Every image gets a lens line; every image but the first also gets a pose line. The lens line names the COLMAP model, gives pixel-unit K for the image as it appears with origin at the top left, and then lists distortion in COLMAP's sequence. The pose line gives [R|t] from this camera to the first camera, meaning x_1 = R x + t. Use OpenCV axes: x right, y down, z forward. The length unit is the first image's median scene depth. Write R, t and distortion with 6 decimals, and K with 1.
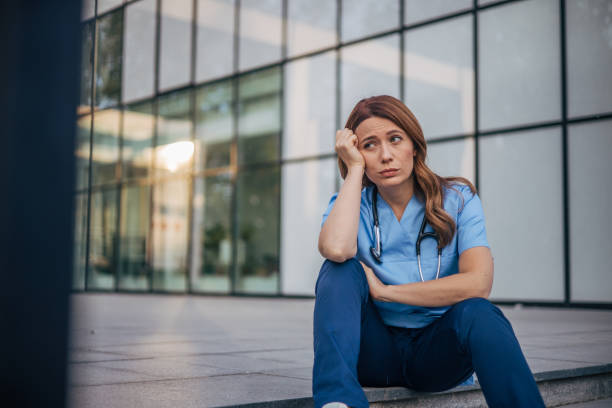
lens RADIAL K [[852.3, 0, 306.0], [0, 852.3, 204.0], [0, 0, 1]] dist [-0.005122, -0.044142]
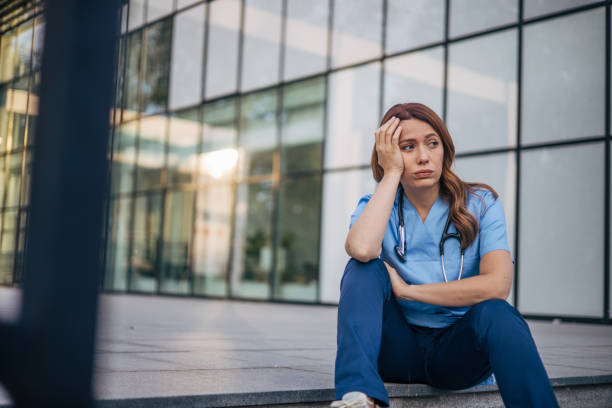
lens RADIAL K [[852.3, 0, 306.0], [0, 852.3, 204.0], [0, 0, 1]] dist [-0.005122, -0.044142]
pose [[0.998365, 0.026177, -0.050809, 0.007440], [-0.026796, 0.999574, -0.011538, 0.004885], [0.050485, 0.012881, 0.998642, -0.021711]]
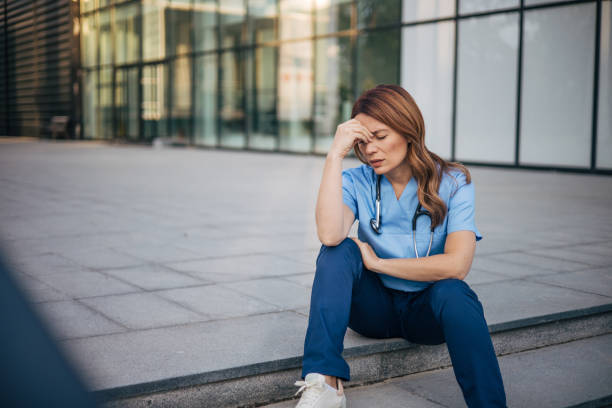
lens RADIAL K [[852.3, 0, 306.0], [0, 852.3, 204.0], [0, 0, 1]] dist [-0.005122, -0.044142]
pose [[0.985640, 0.011337, -0.168478, 0.079048], [0.021124, 0.981627, 0.189638, -0.082817], [0.167533, -0.190474, 0.967291, -0.045720]]
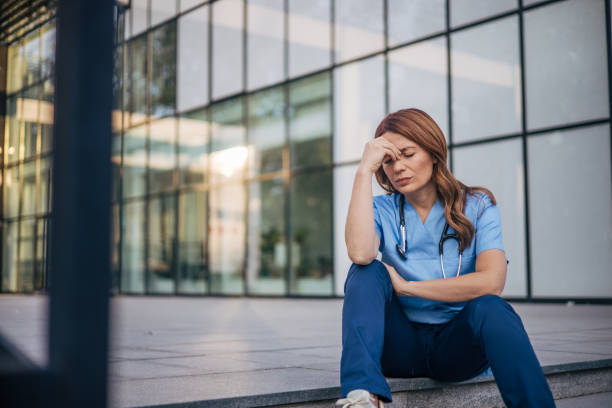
lens RADIAL K [[852.3, 0, 306.0], [0, 852.3, 204.0], [0, 0, 1]] dist [-0.005122, -0.044142]
pose [[0.997488, -0.023161, -0.066944, 0.016273], [0.023071, 0.999732, -0.002121, -0.004379], [0.066975, 0.000571, 0.997754, -0.046680]]
